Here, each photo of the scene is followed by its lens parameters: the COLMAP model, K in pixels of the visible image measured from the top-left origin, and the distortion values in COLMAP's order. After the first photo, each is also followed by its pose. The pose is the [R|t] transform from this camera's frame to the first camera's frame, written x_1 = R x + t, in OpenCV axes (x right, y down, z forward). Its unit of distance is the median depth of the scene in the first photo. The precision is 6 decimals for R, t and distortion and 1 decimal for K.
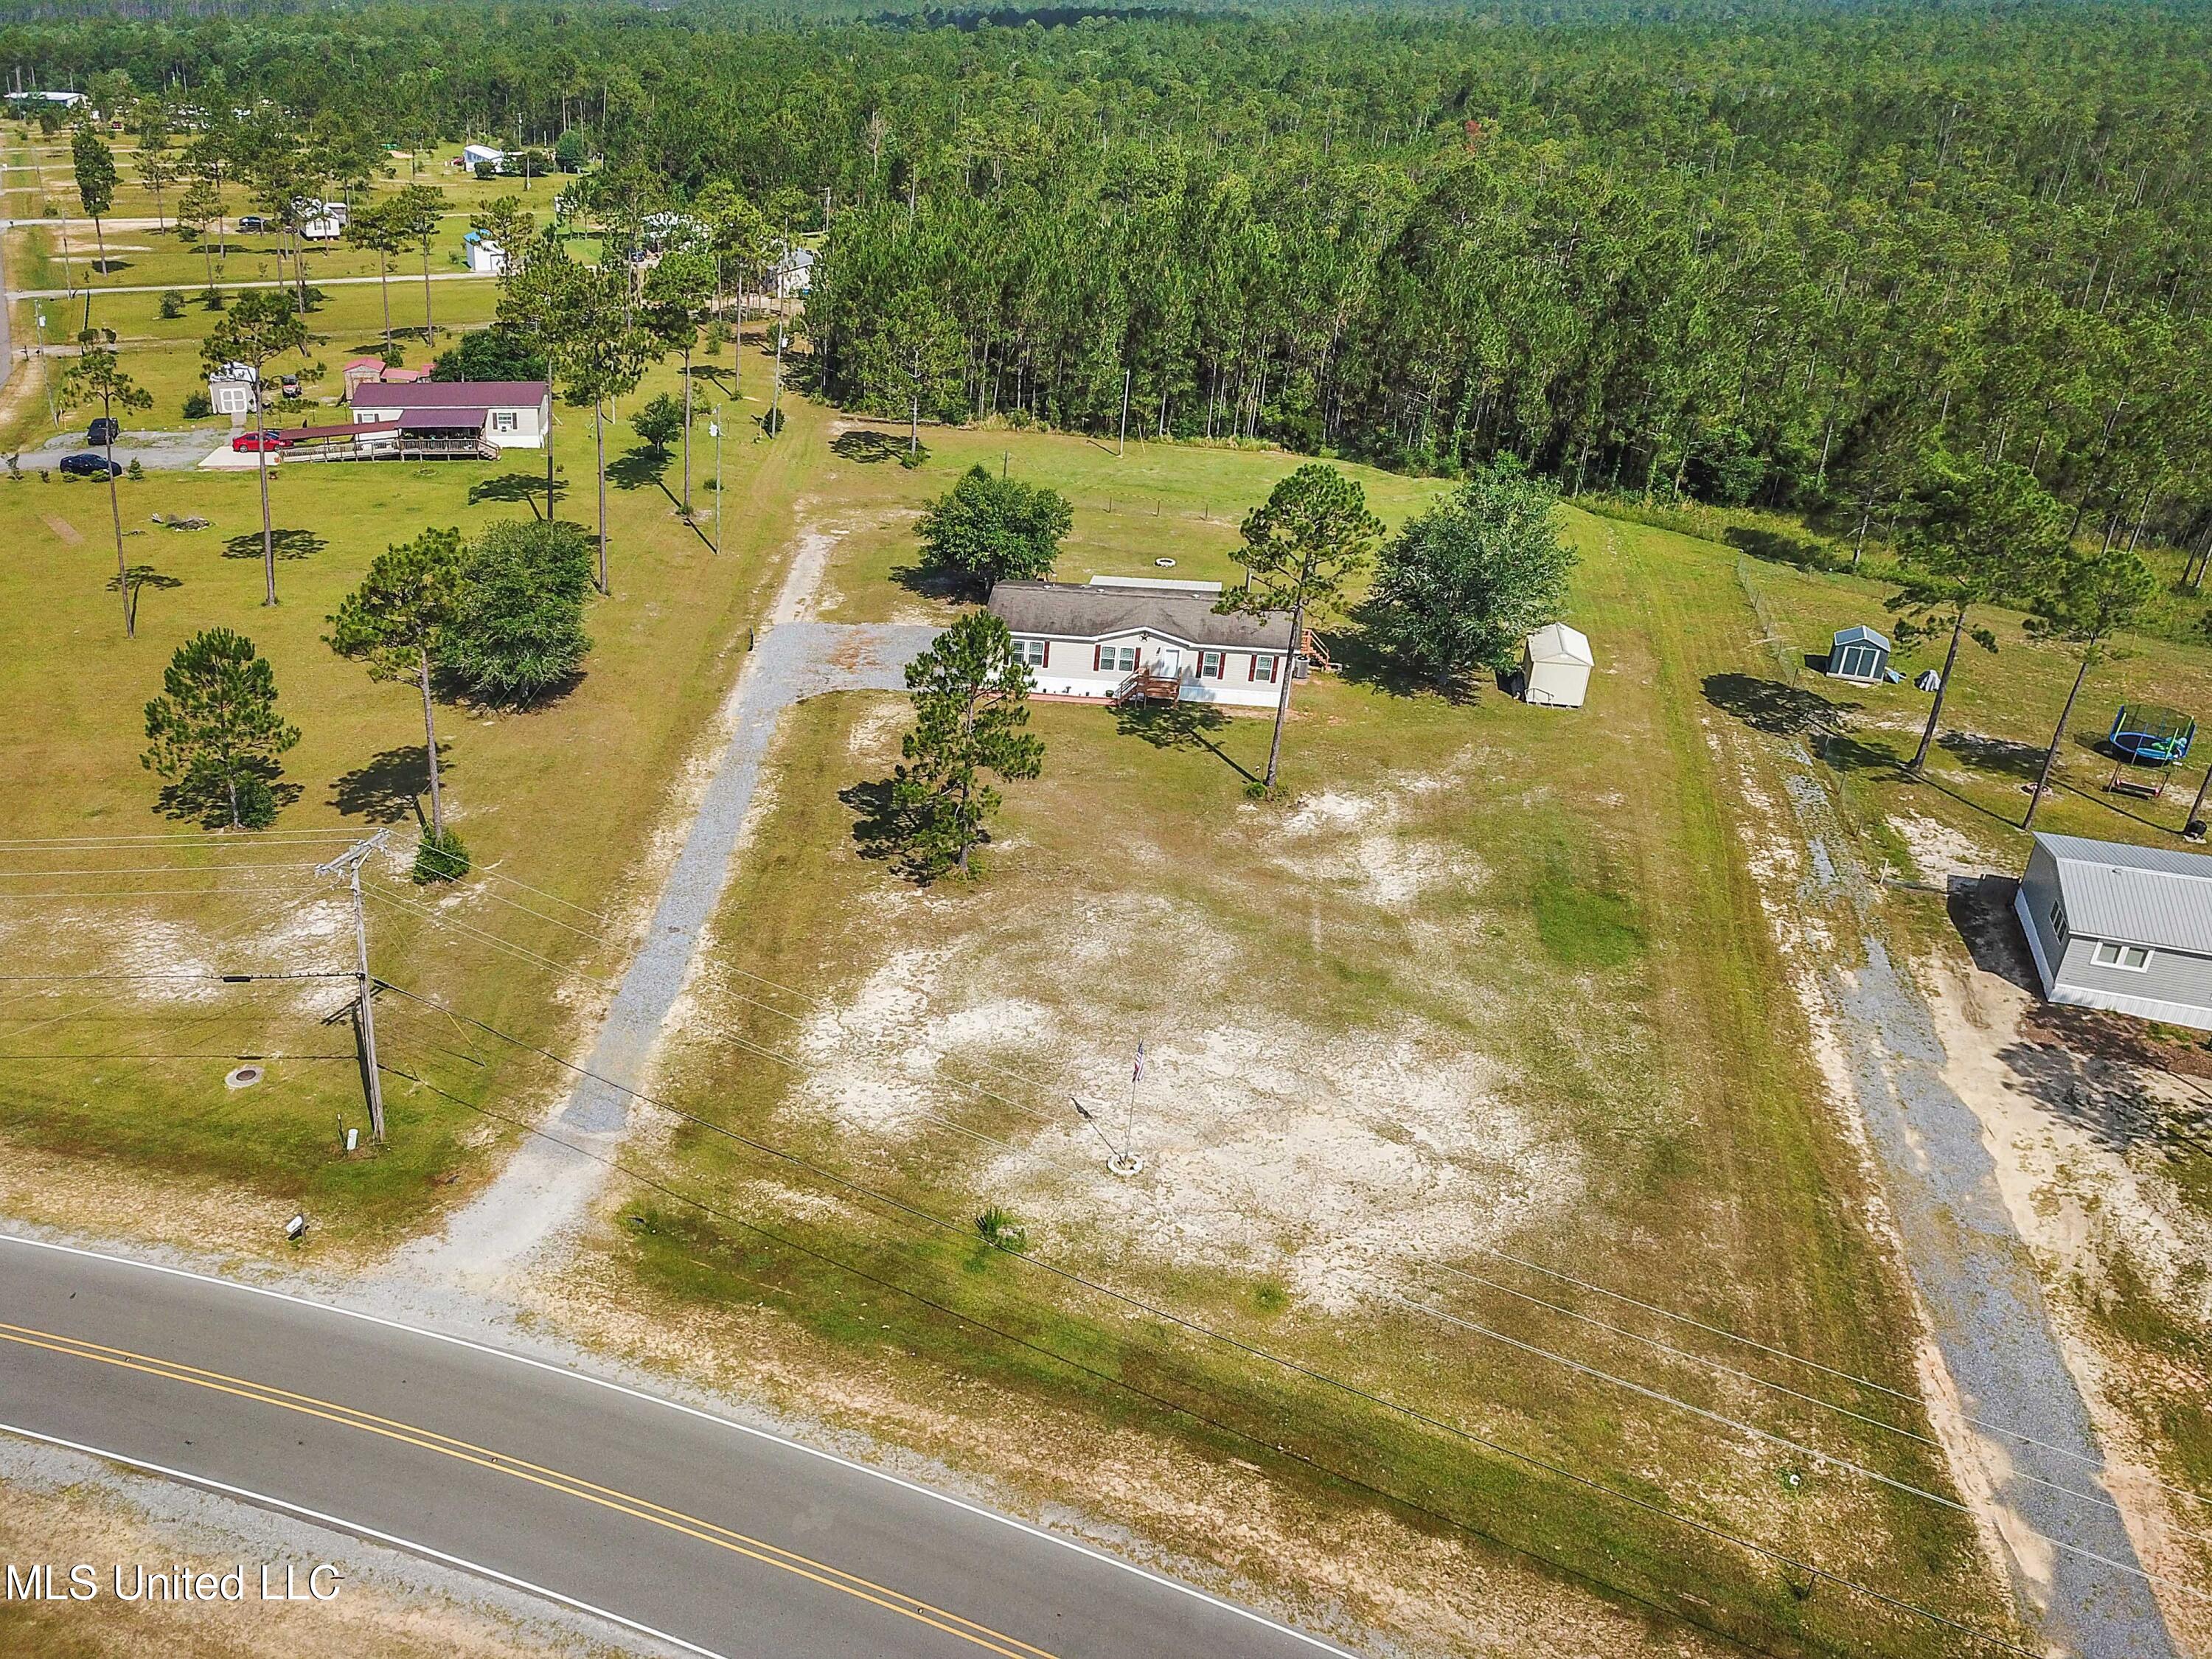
lens RADIAL K [[1698.8, 0, 996.3], [0, 1698.8, 910.5], [0, 0, 1]] dist [0.025762, 0.000223]
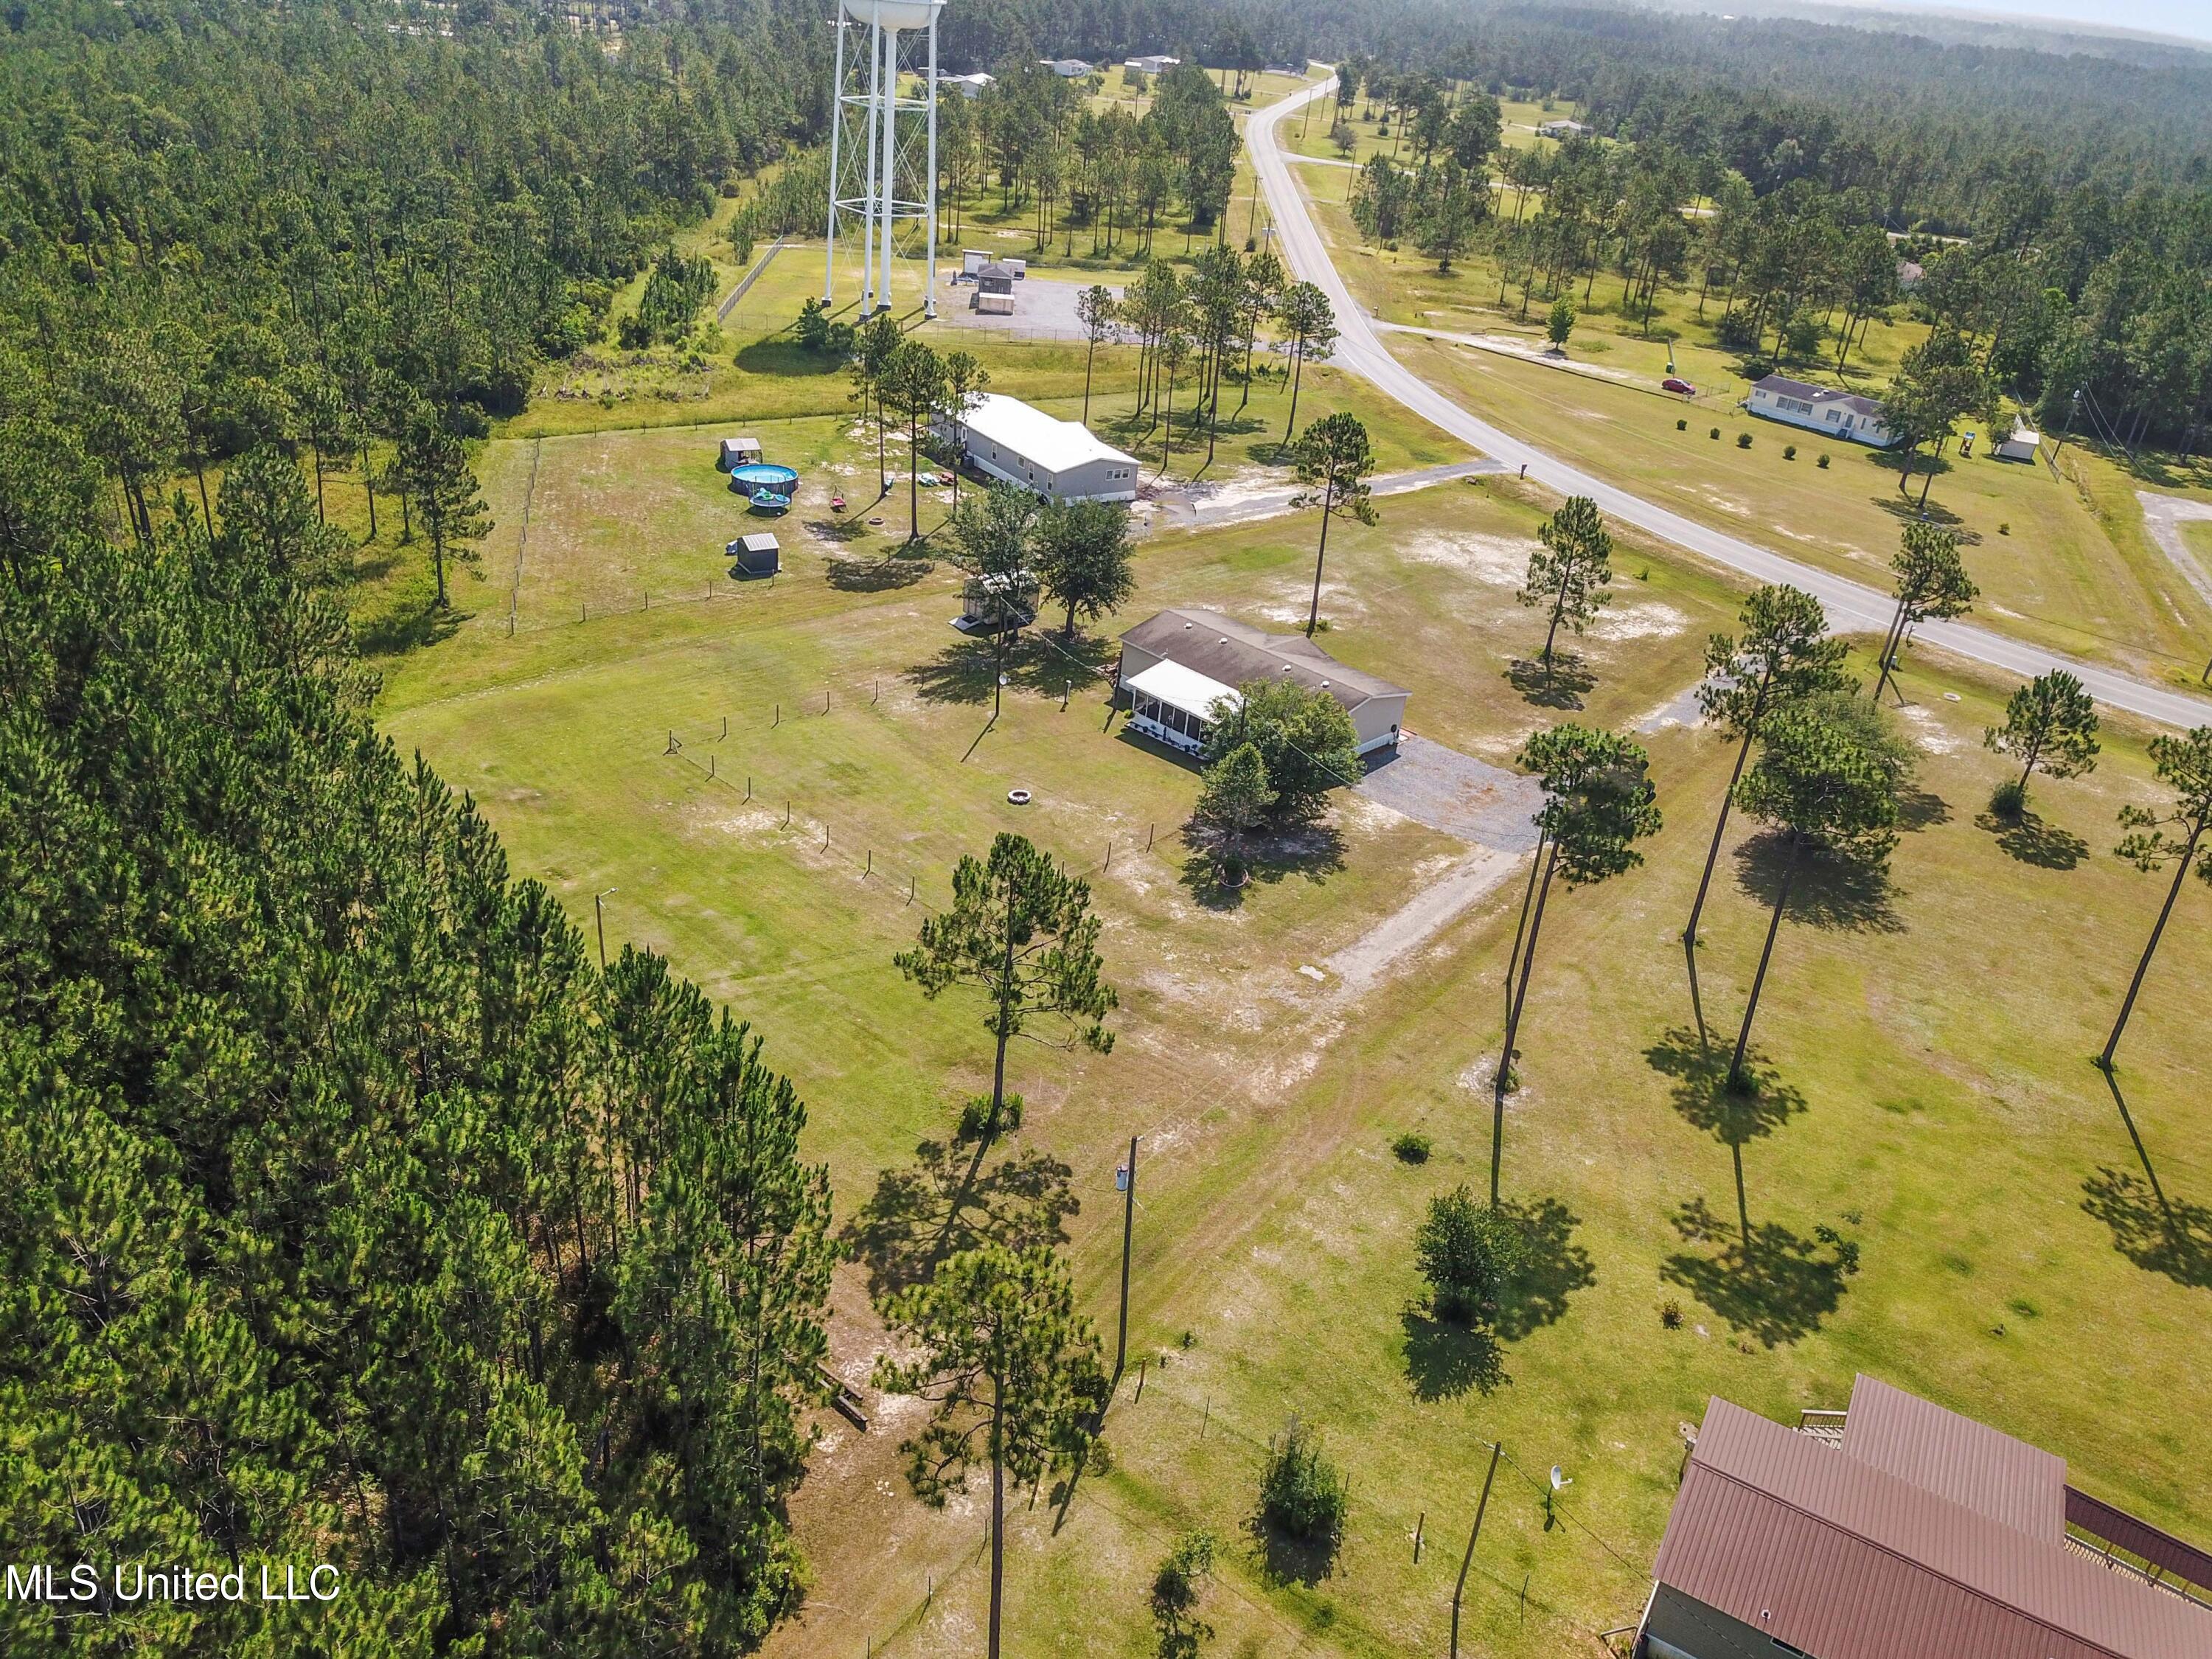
lens RADIAL K [[1698.8, 0, 1109.1], [0, 1698.8, 831.2], [0, 0, 1]] dist [0.025762, 0.000223]
pose [[-0.805452, -0.353092, 0.475996, -0.440082], [0.189809, 0.607162, 0.771574, -1.063445], [-0.561444, 0.711814, -0.422020, 1.699873]]
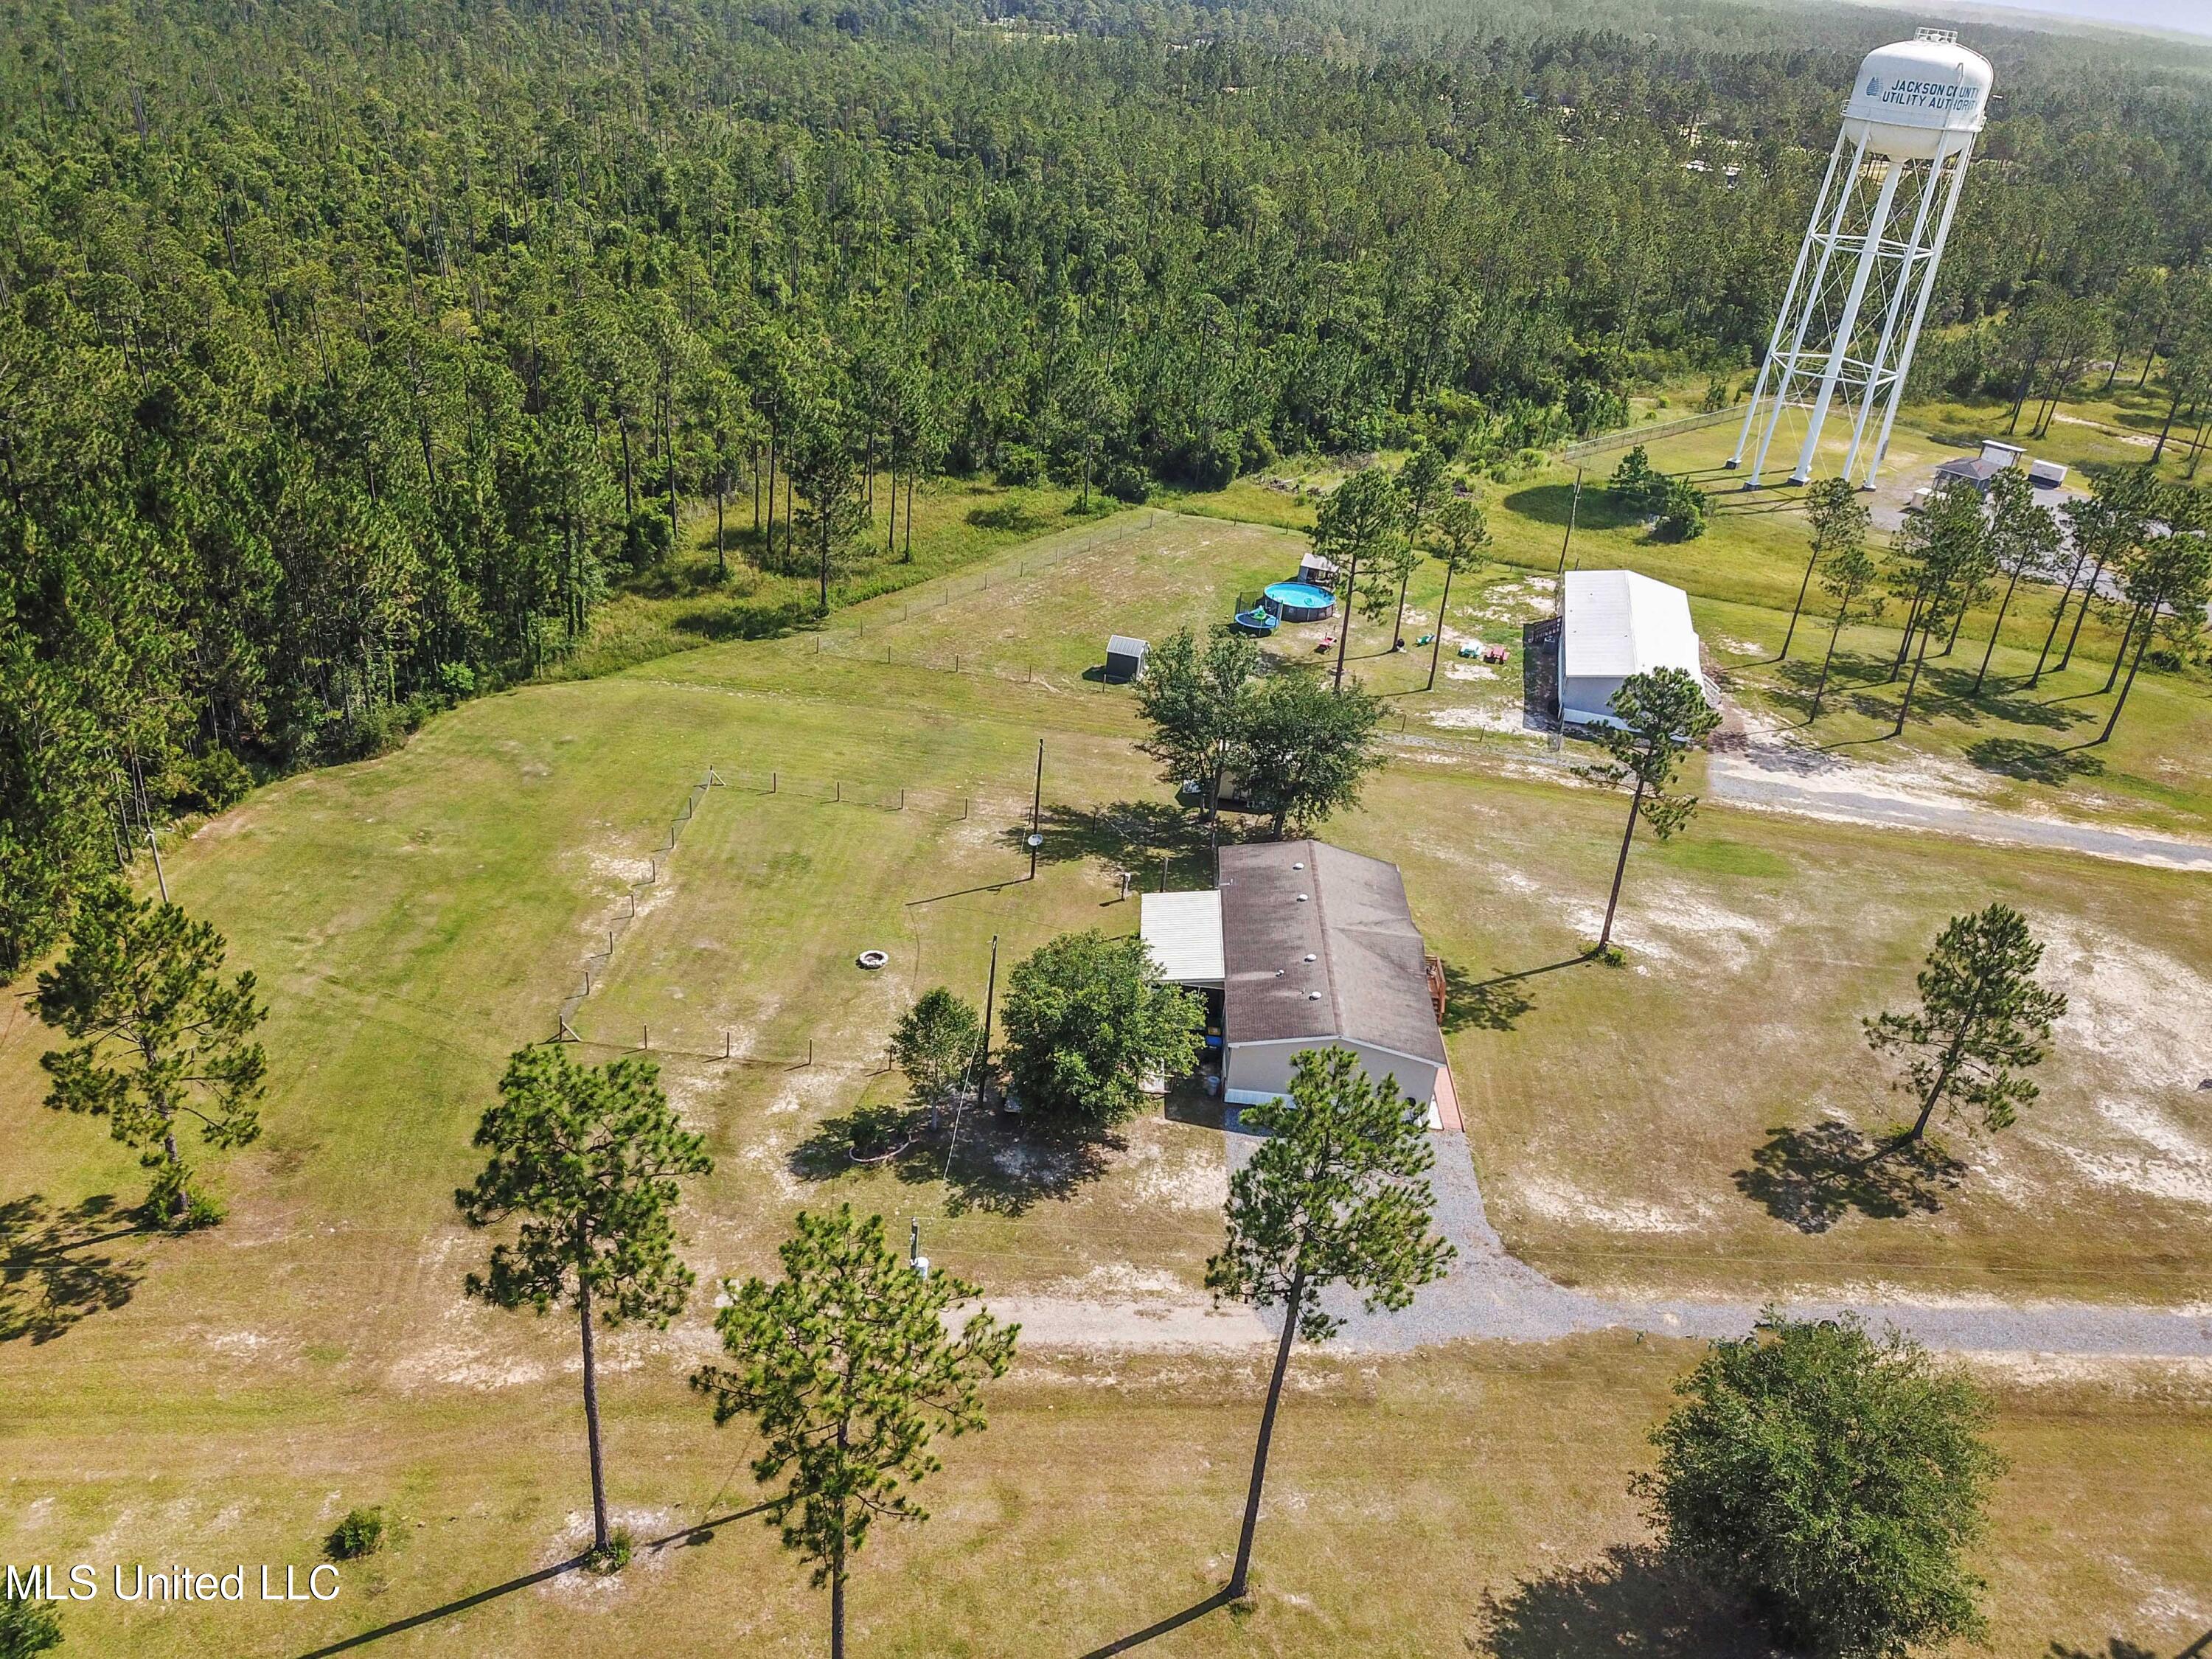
lens RADIAL K [[1698.8, 0, 1098.3], [0, 1698.8, 819.6], [0, 0, 1]] dist [0.025762, 0.000223]
pose [[-0.106300, -0.484710, 0.868191, -0.622841], [0.390837, 0.782493, 0.484718, -0.700227], [-0.914301, 0.390847, 0.106263, 1.031405]]
